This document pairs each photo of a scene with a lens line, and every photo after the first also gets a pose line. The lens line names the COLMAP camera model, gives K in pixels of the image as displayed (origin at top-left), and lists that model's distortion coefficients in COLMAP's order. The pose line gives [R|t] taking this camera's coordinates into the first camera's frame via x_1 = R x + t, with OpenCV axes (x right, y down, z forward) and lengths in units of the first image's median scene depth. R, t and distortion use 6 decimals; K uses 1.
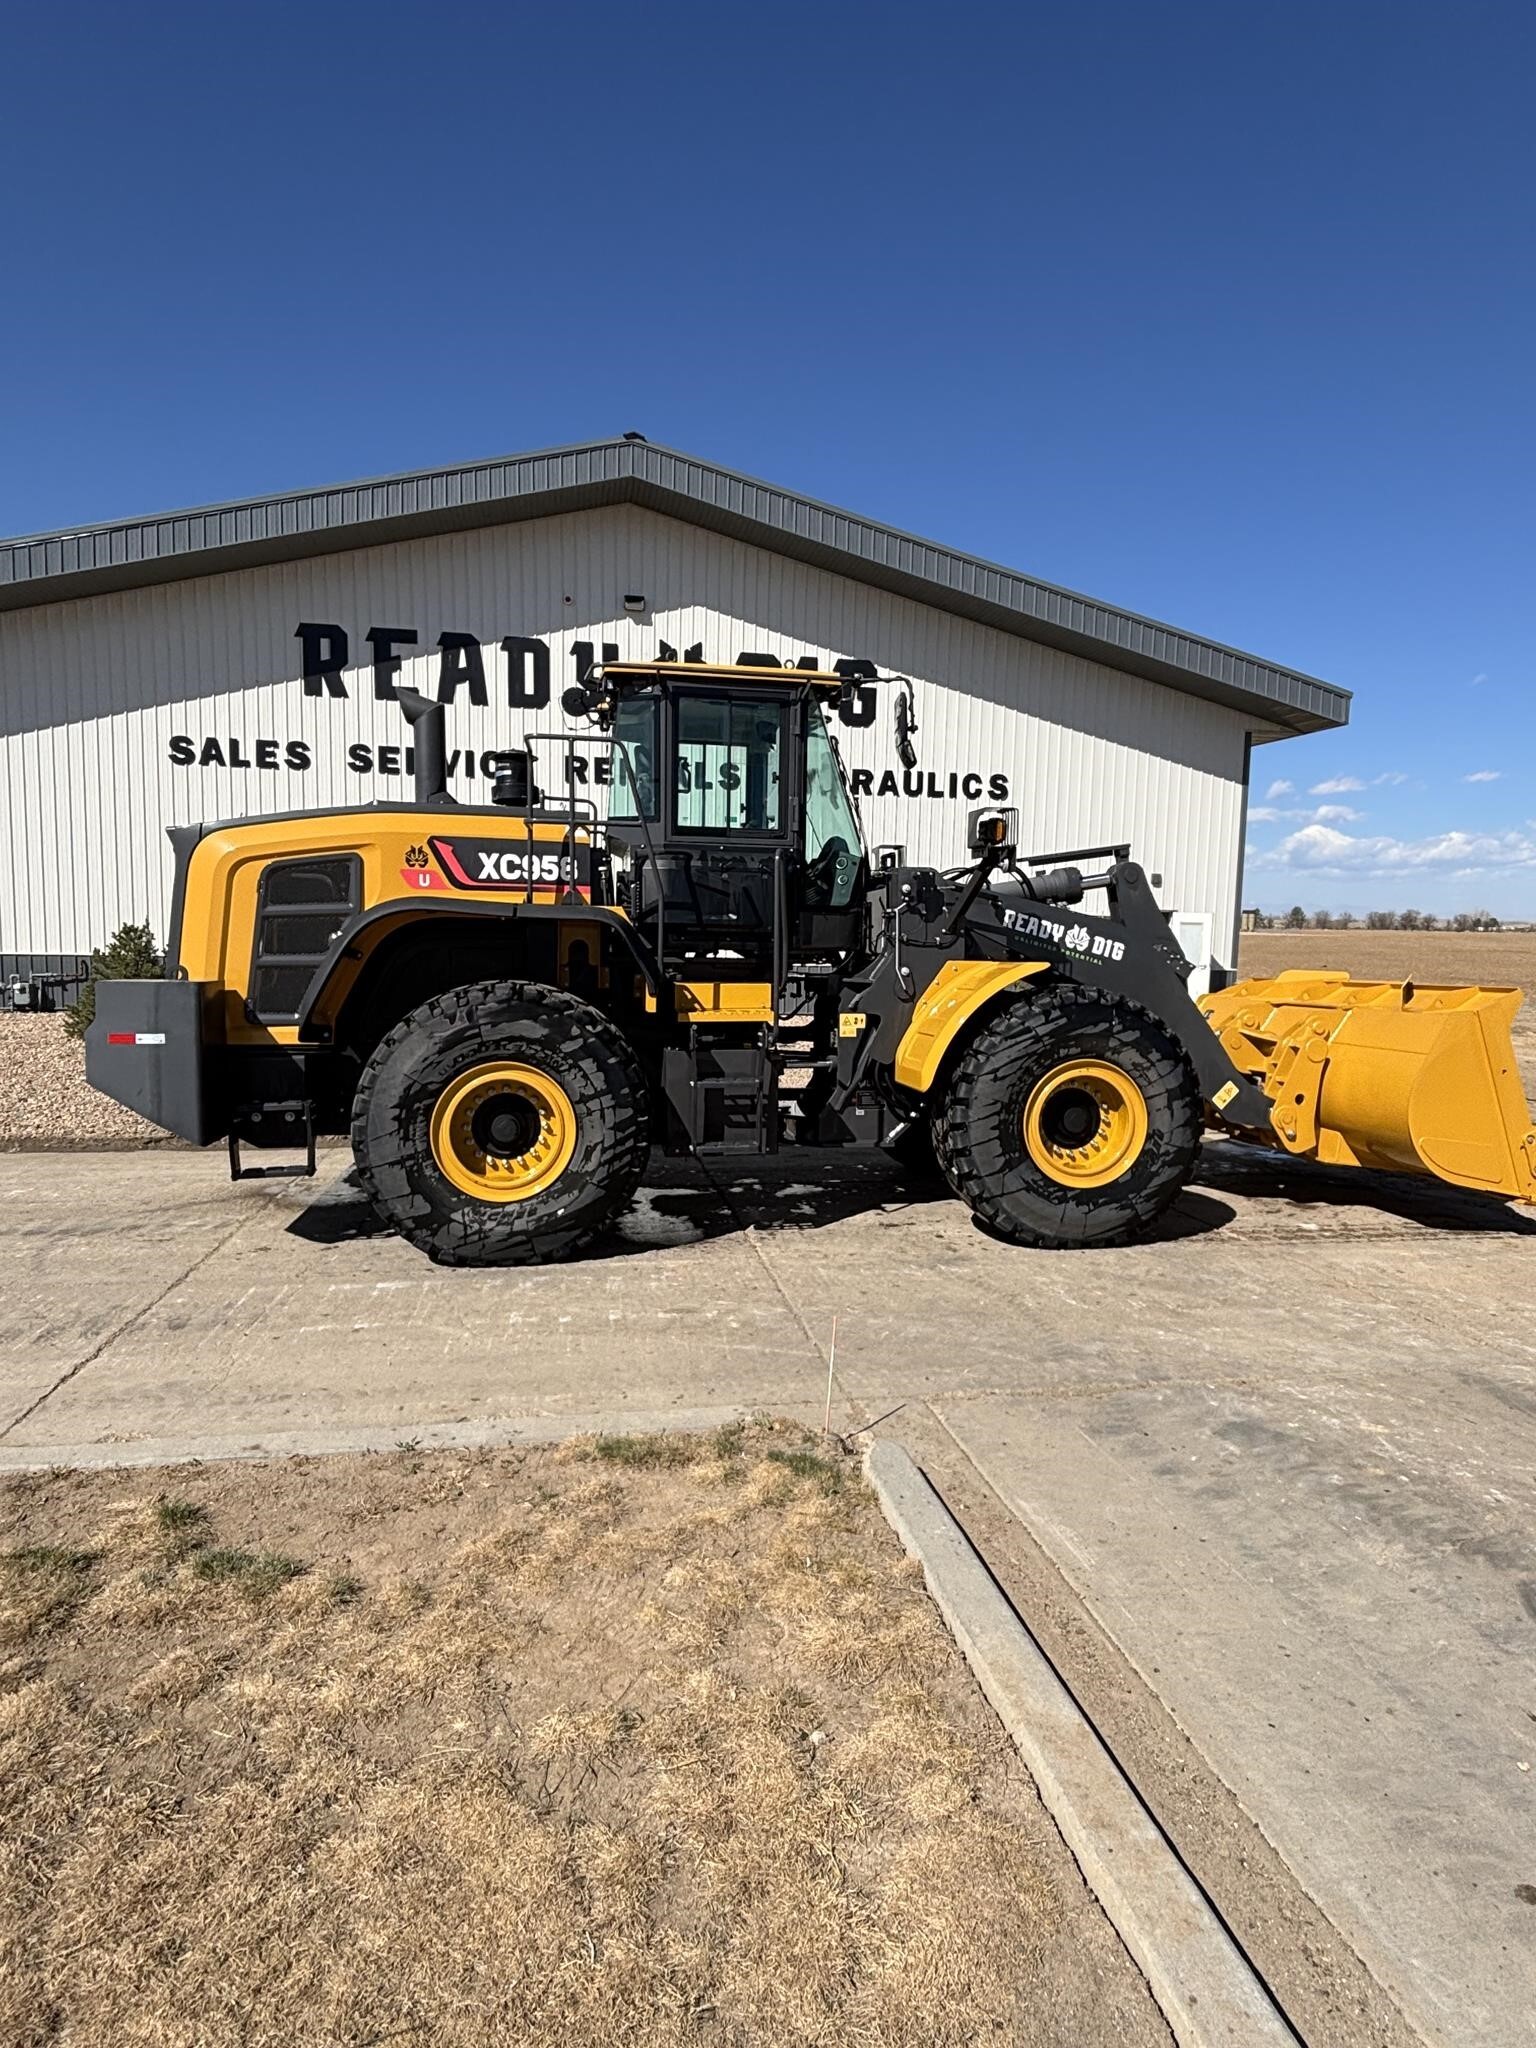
lens RADIAL K [[1146.4, 0, 774.8], [0, 1146.4, 1027.8], [0, 0, 1]] dist [0.041587, -0.001376]
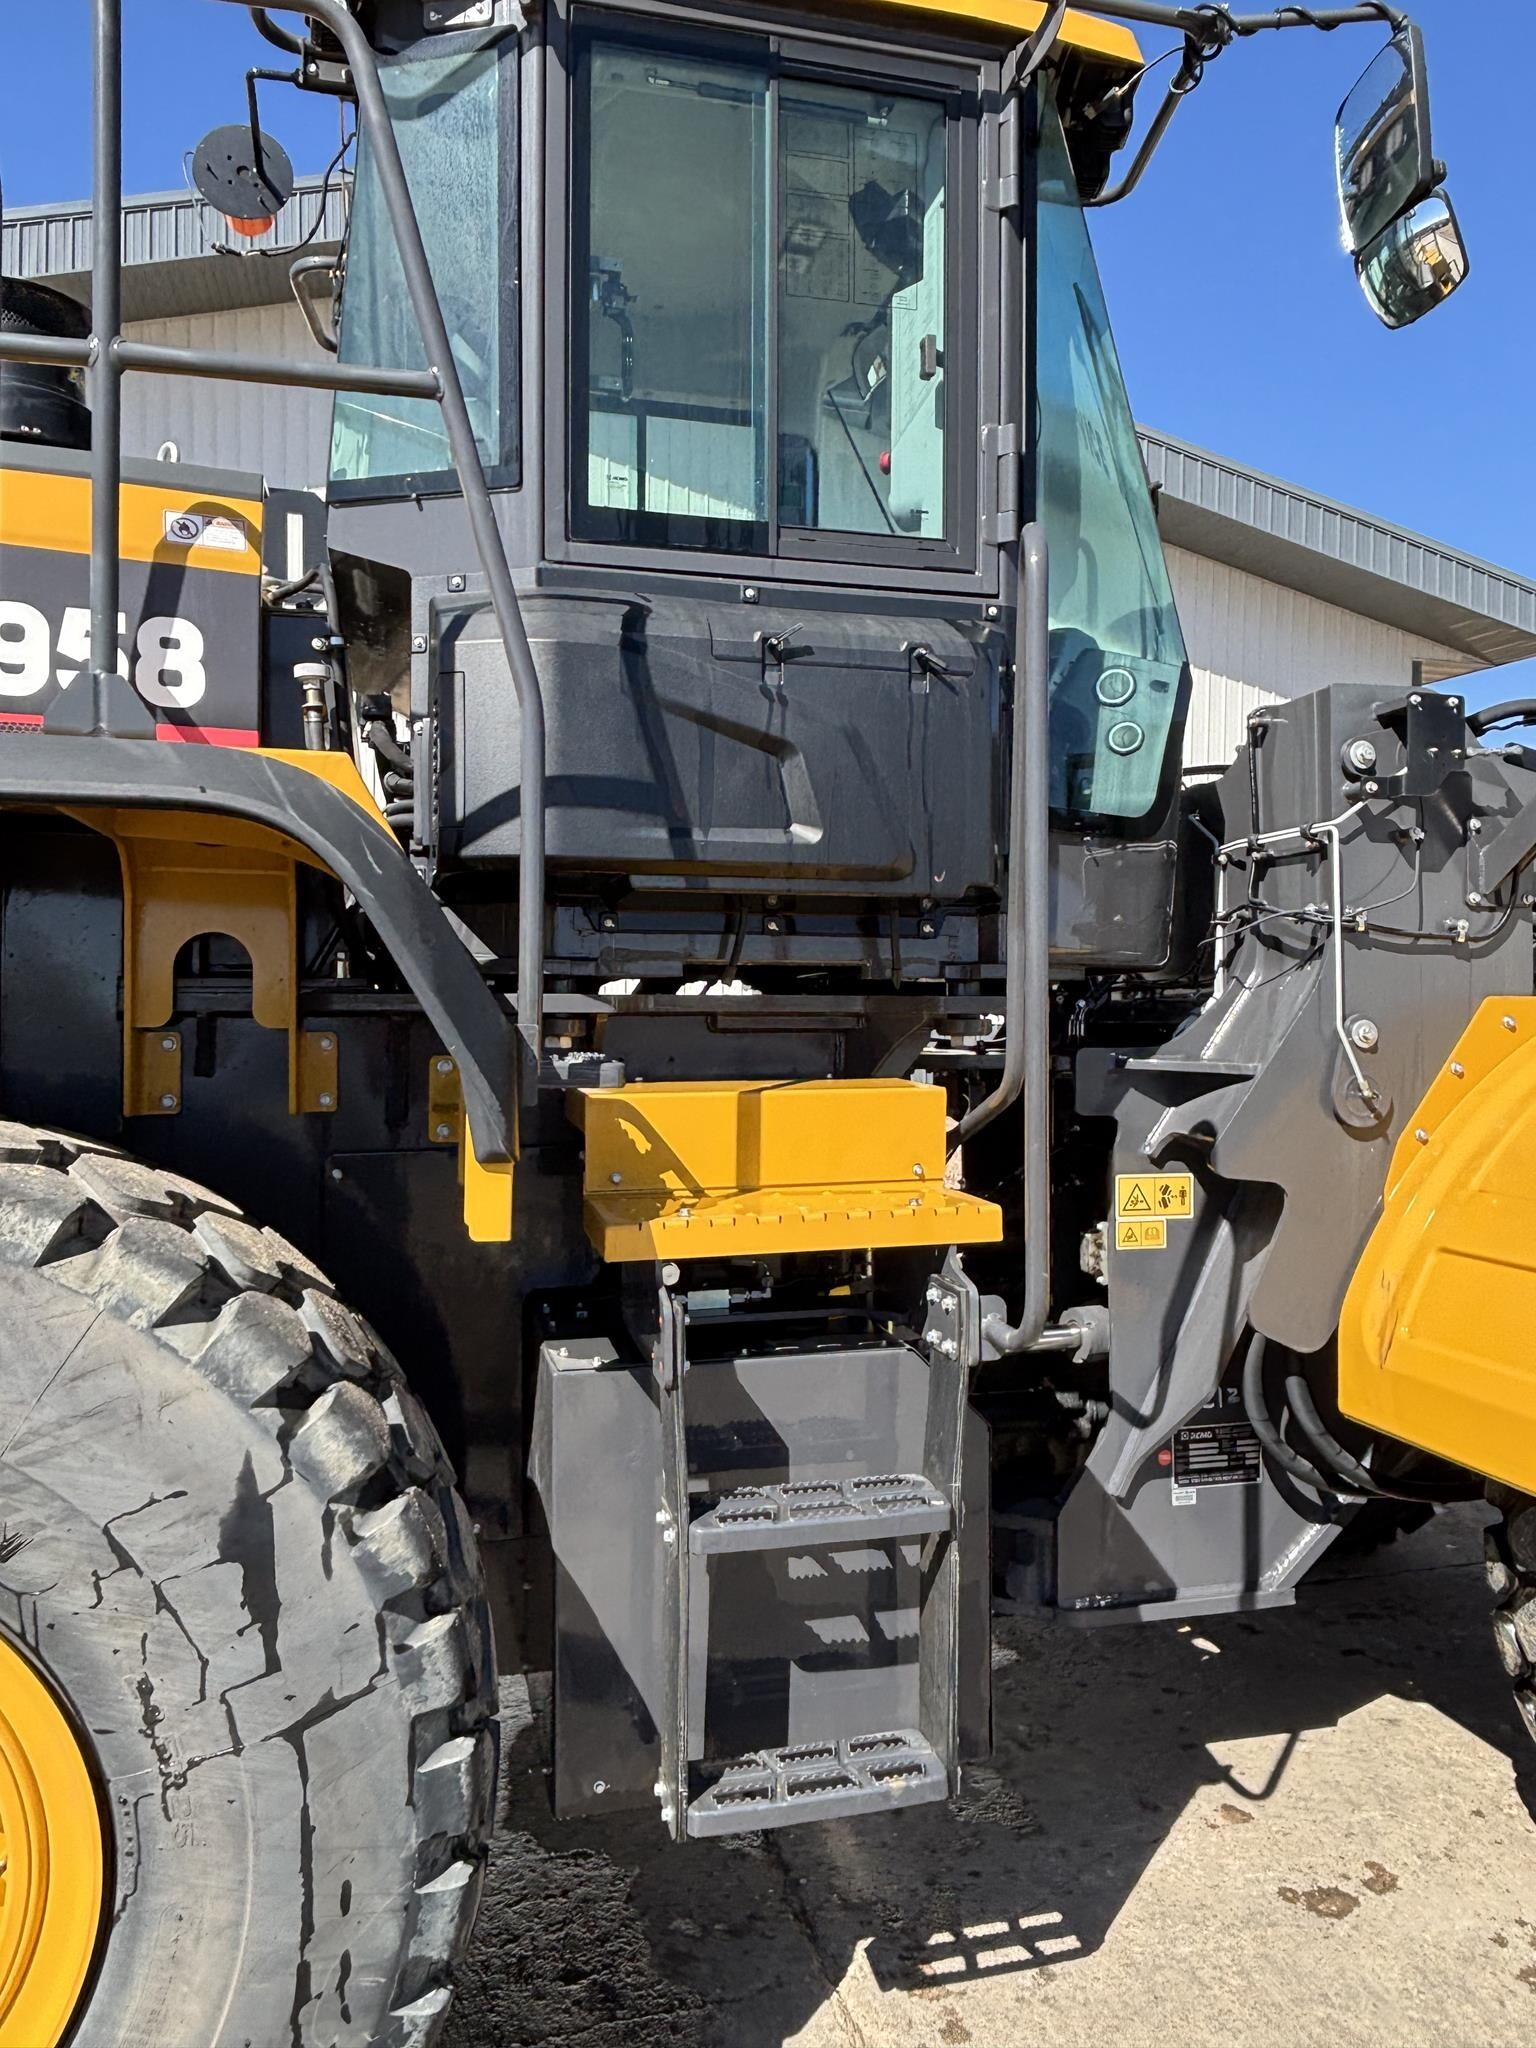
lens RADIAL K [[1448.5, 0, 767.0], [0, 1448.5, 1002.4], [0, 0, 1]] dist [0.058908, -0.083280]
pose [[0.997370, -0.013141, 0.071271, -0.064005], [0.018079, 0.997447, -0.069081, -0.033186], [-0.070182, 0.070188, 0.995062, 0.621179]]
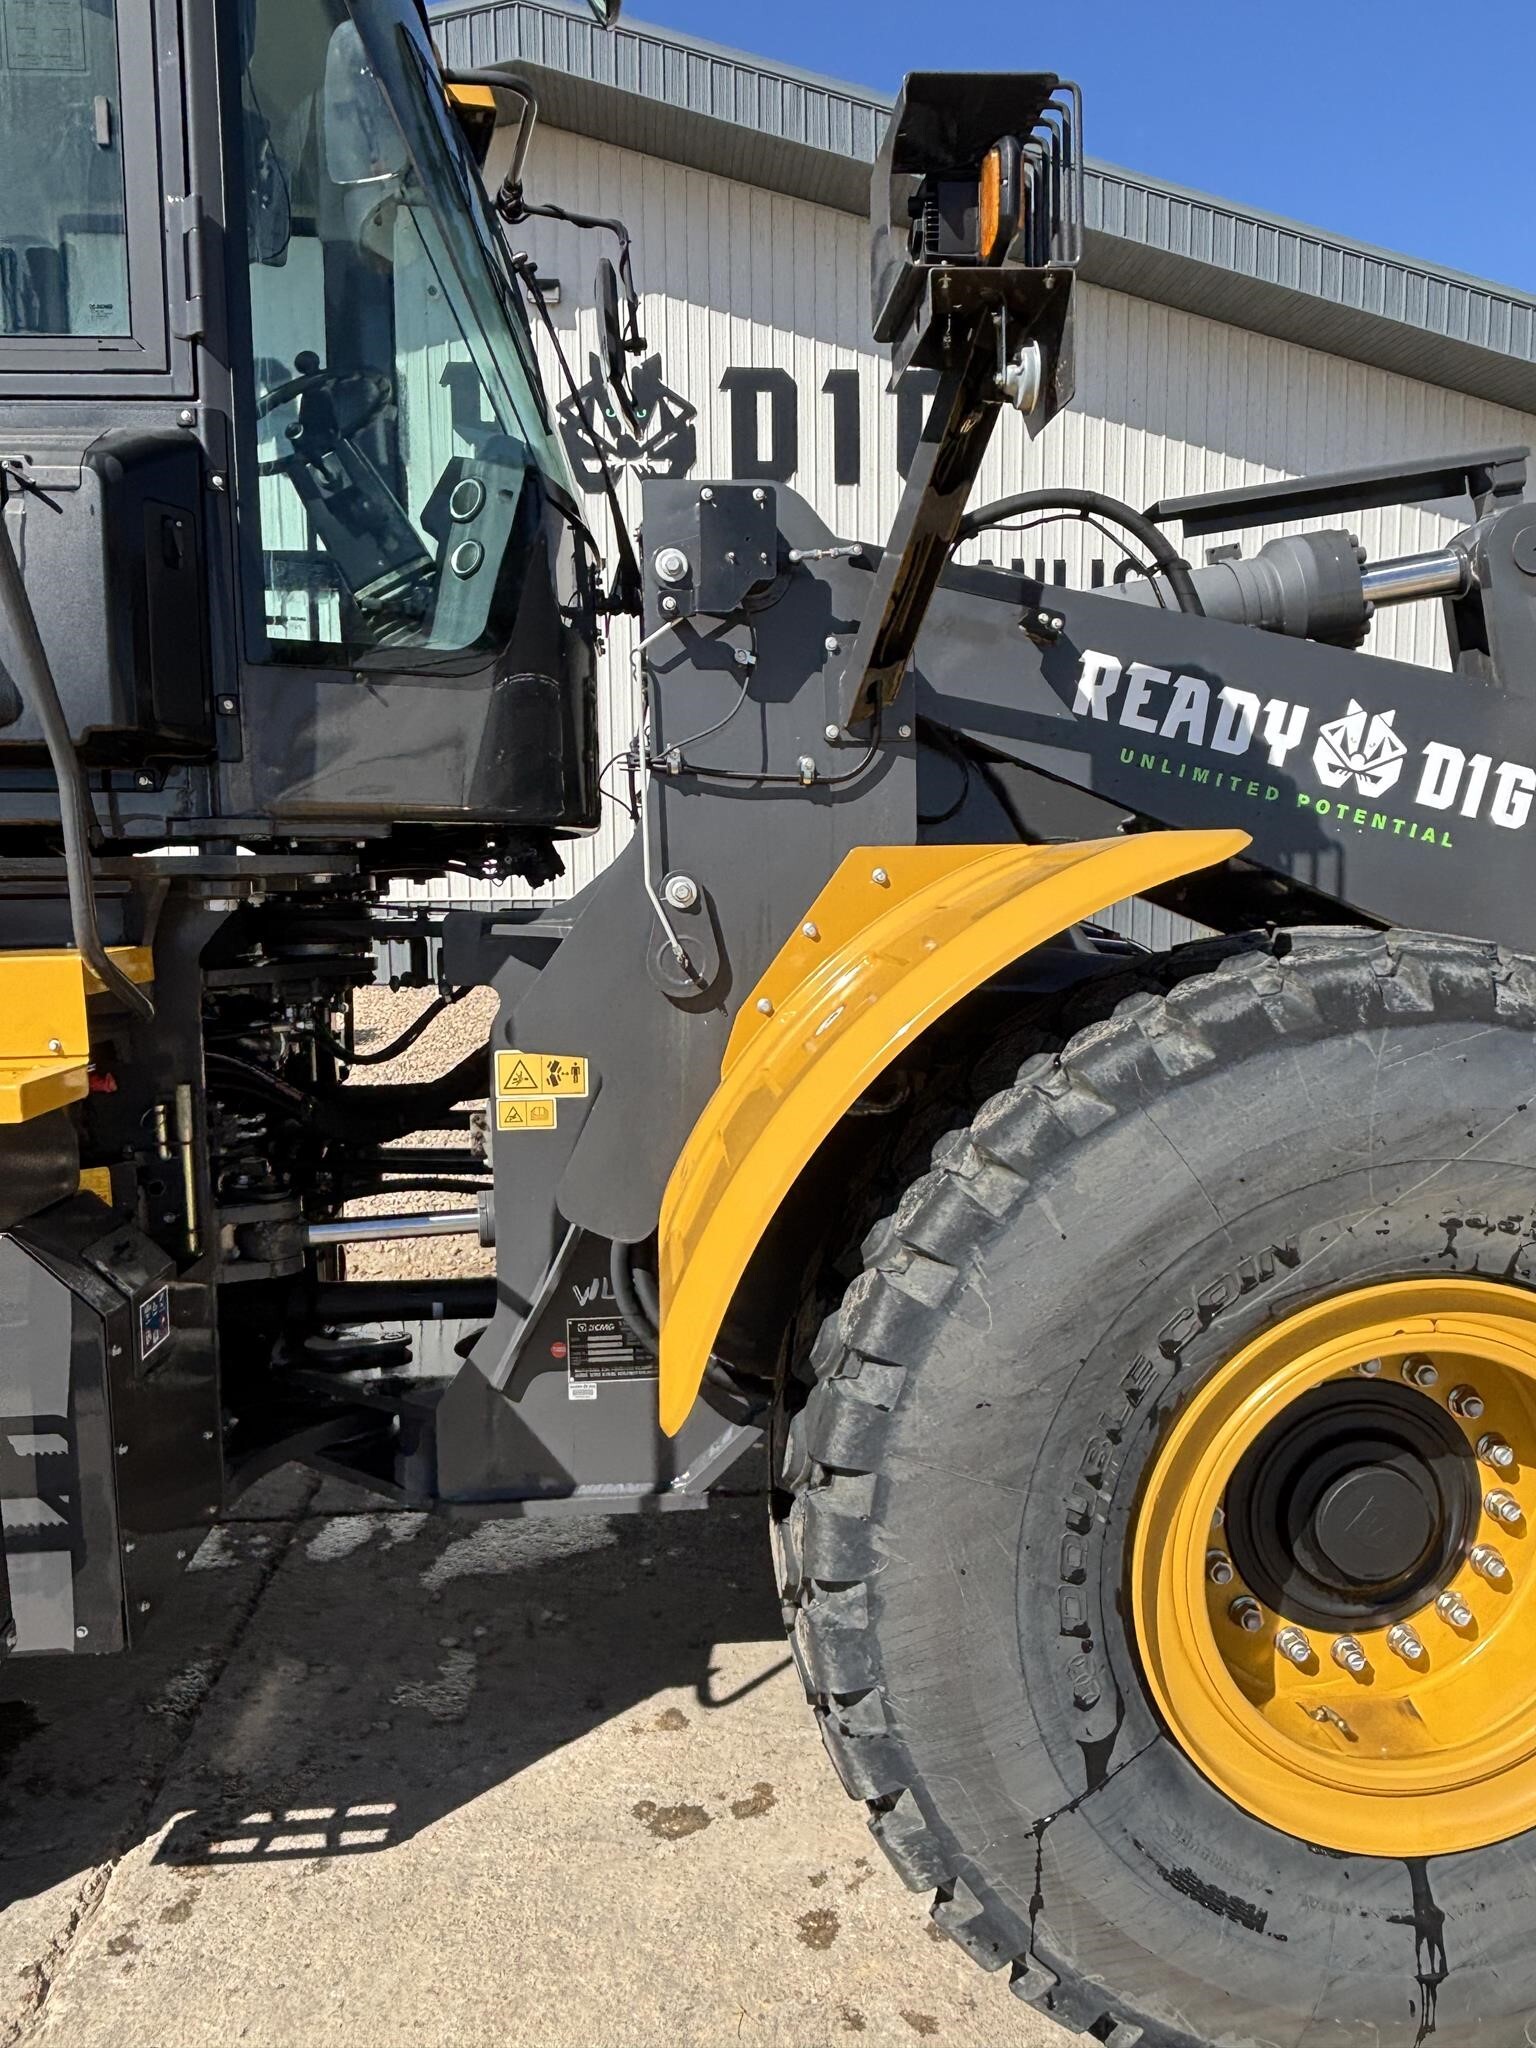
lens RADIAL K [[1456.1, 0, 767.8], [0, 1456.1, 1007.1], [0, 0, 1]] dist [0.036496, -0.050256]
pose [[0.994745, -0.020274, -0.100359, 0.161383], [0.022284, 0.999572, 0.018946, -0.028064], [0.099932, -0.021083, 0.994771, 0.655551]]
